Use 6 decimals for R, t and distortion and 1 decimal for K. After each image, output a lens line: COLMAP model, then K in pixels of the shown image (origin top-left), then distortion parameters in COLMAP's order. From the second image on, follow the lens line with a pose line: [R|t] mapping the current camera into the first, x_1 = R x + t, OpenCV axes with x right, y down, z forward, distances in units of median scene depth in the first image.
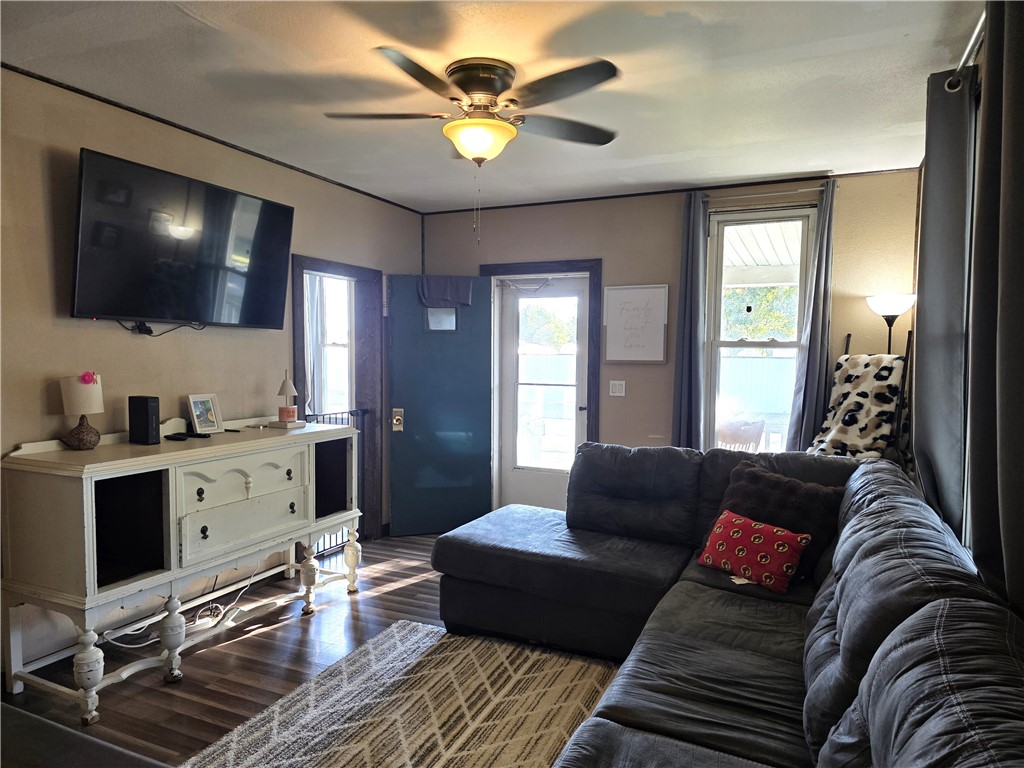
lens RADIAL K [[704.8, 0, 496.4], [0, 704.8, 390.3], [0, 0, 1]] dist [0.060741, -0.058564]
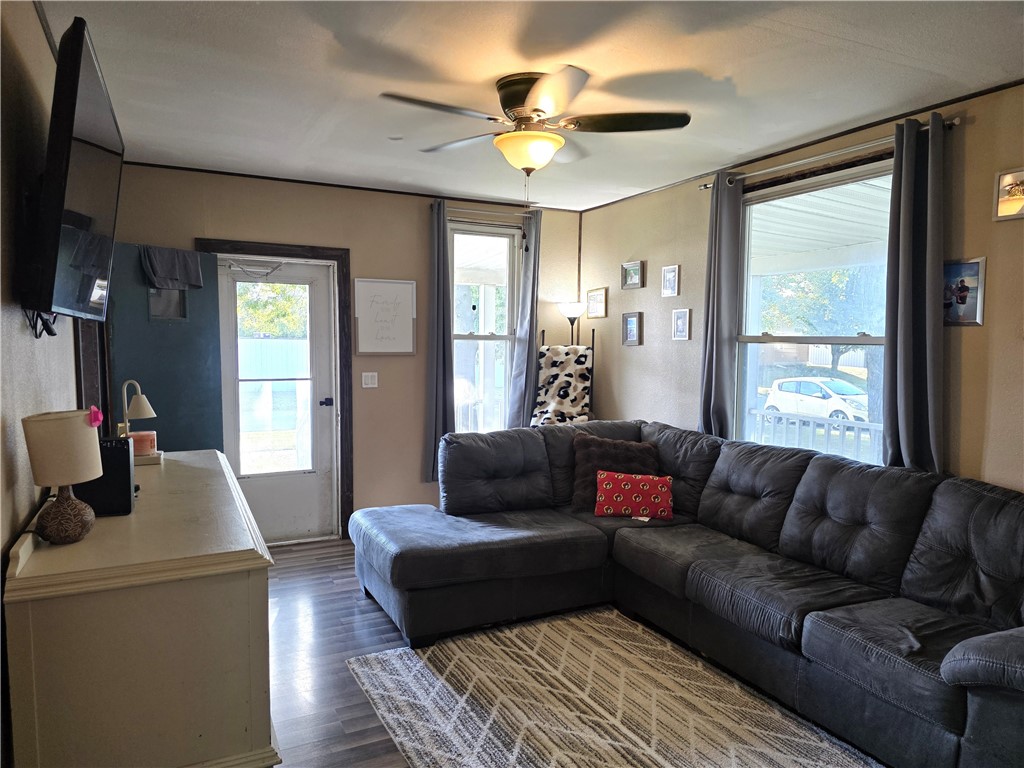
lens RADIAL K [[696.1, 0, 512.0], [0, 696.1, 384.0], [0, 0, 1]] dist [0.101020, -0.163306]
pose [[0.603554, -0.059046, 0.795133, -0.607917], [0.038110, 0.998251, 0.045202, -0.041474], [-0.796411, 0.003021, 0.604748, 0.278512]]
